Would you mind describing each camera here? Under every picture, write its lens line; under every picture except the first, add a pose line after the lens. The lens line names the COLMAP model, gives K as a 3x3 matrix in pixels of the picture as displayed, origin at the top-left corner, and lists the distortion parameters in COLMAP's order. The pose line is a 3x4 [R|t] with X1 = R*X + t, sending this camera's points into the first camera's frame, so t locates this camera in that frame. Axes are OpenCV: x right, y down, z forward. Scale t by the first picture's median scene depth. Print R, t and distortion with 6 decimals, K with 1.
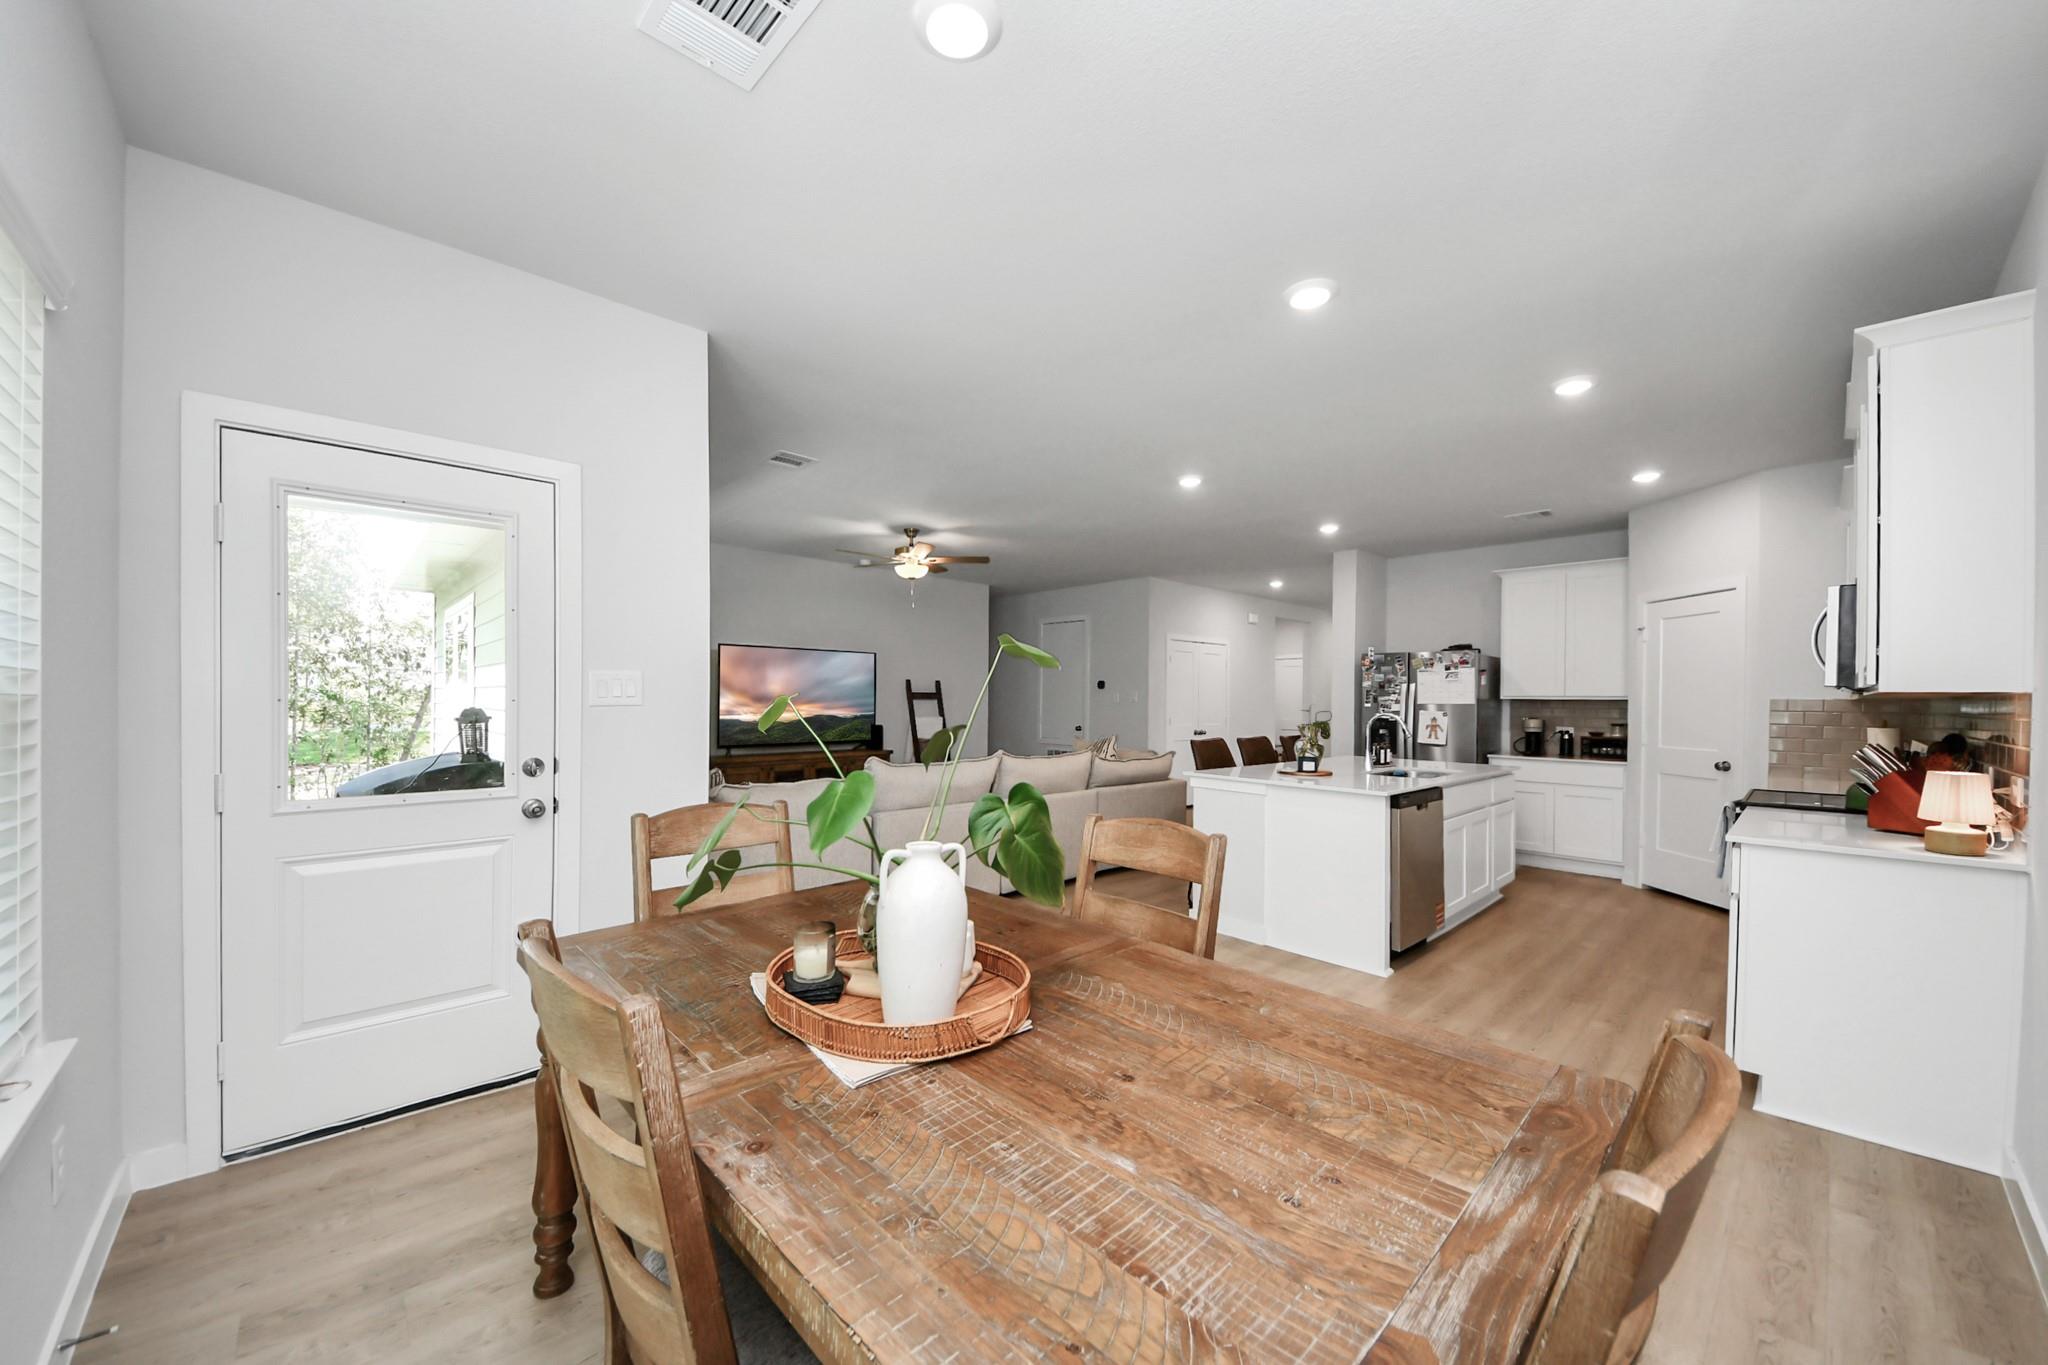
lens RADIAL K [[734.2, 0, 1019.8], [0, 734.2, 683.1], [0, 0, 1]] dist [0.029179, -0.020855]
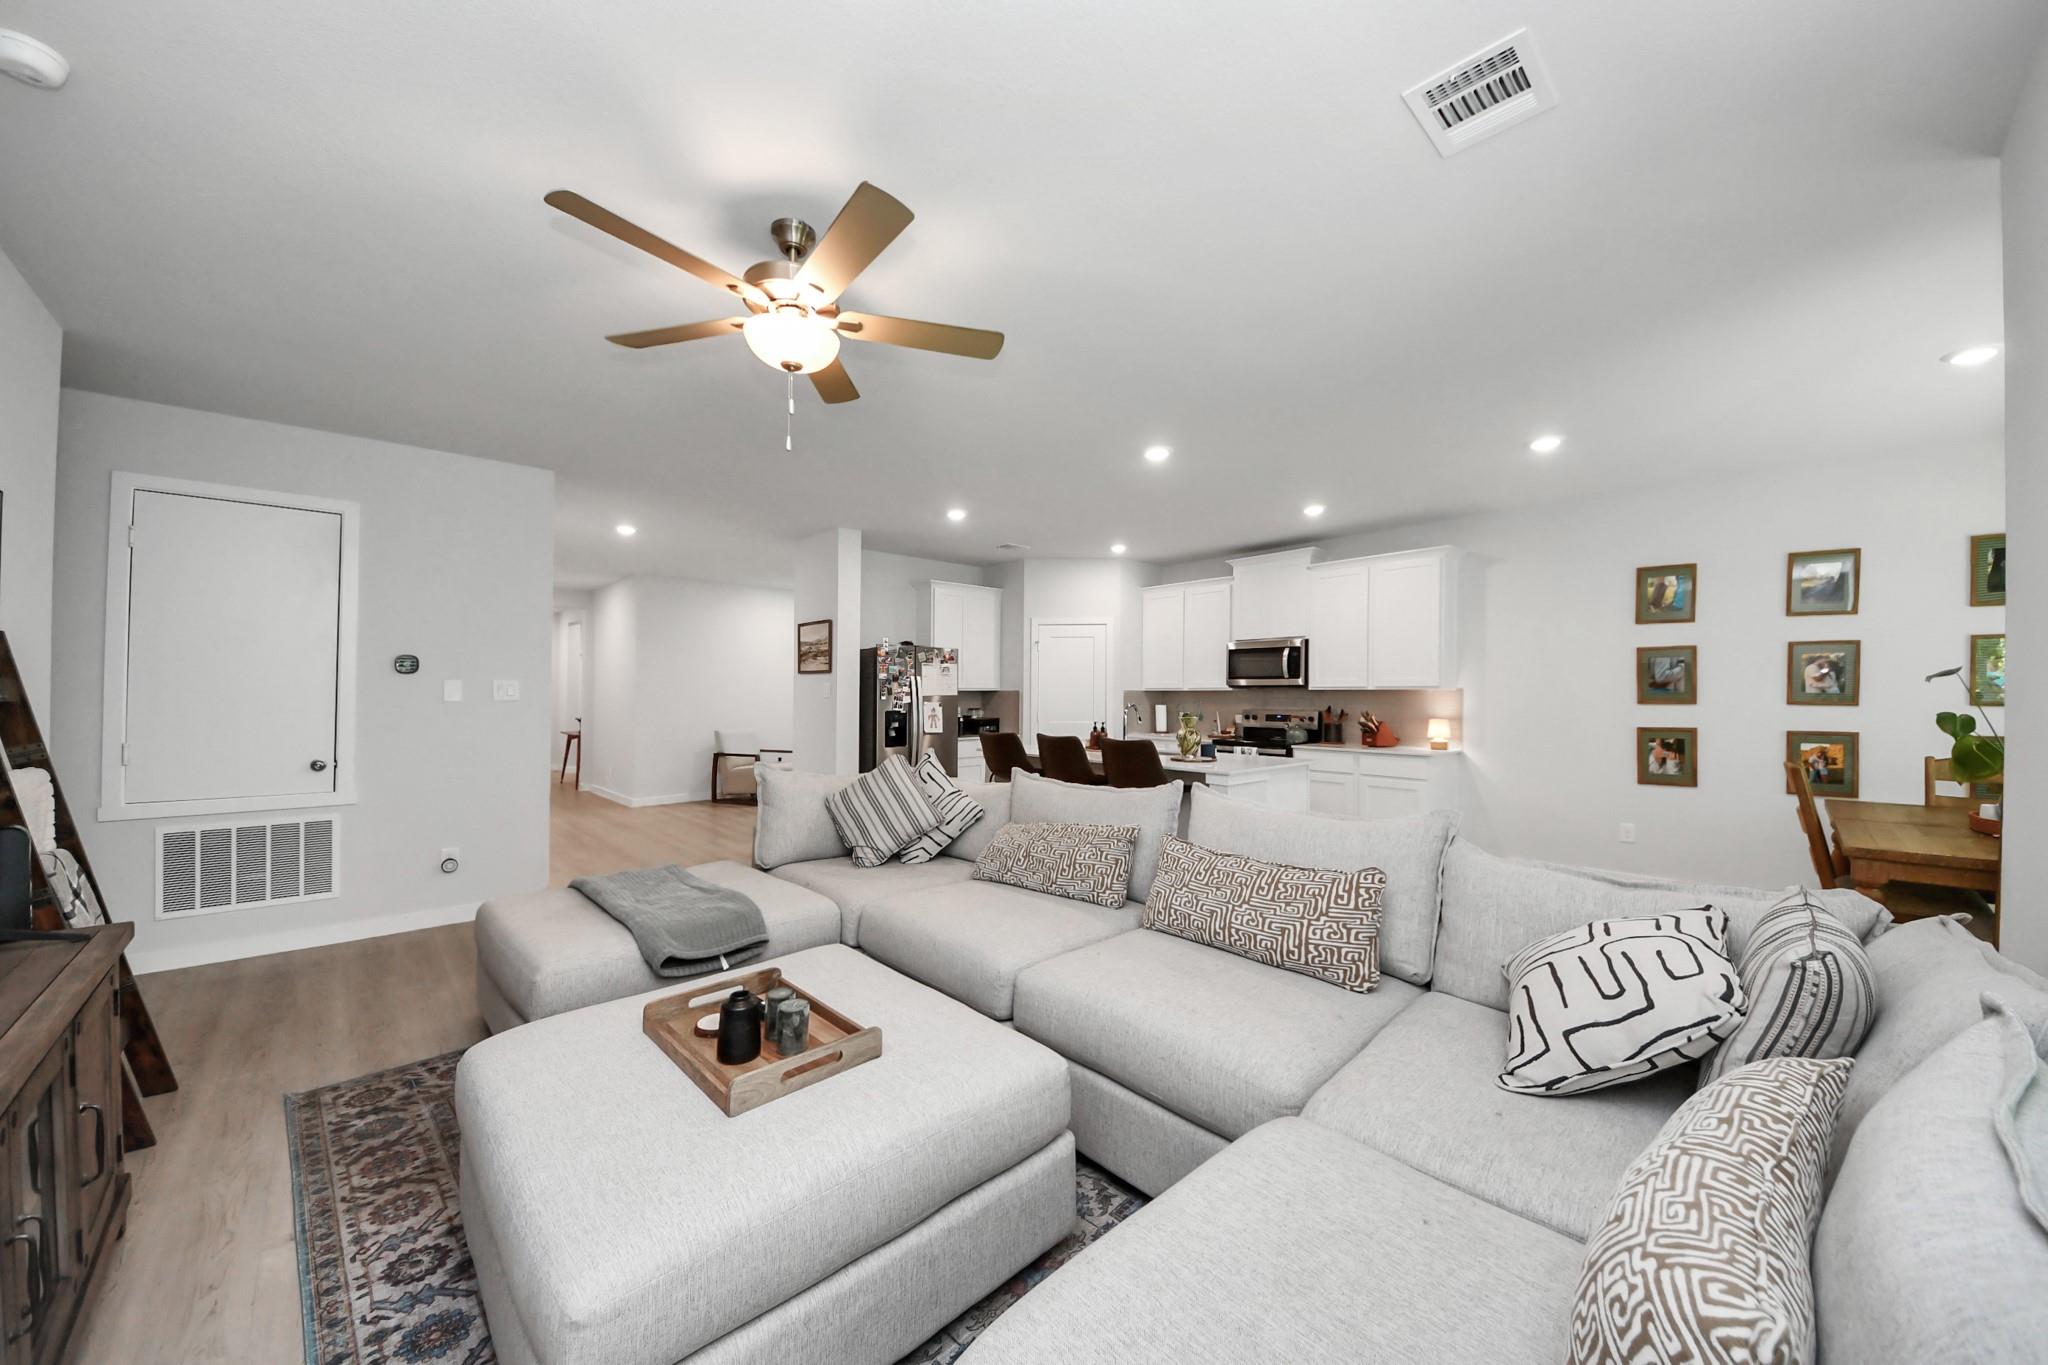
lens RADIAL K [[734.2, 0, 1019.8], [0, 734.2, 683.1], [0, 0, 1]] dist [0.029179, -0.020855]
pose [[0.002018, -0.005602, 0.999982, -0.510969], [-0.028456, 0.999579, 0.005657, 0.000209], [-0.999593, -0.028467, 0.001858, 0.865551]]
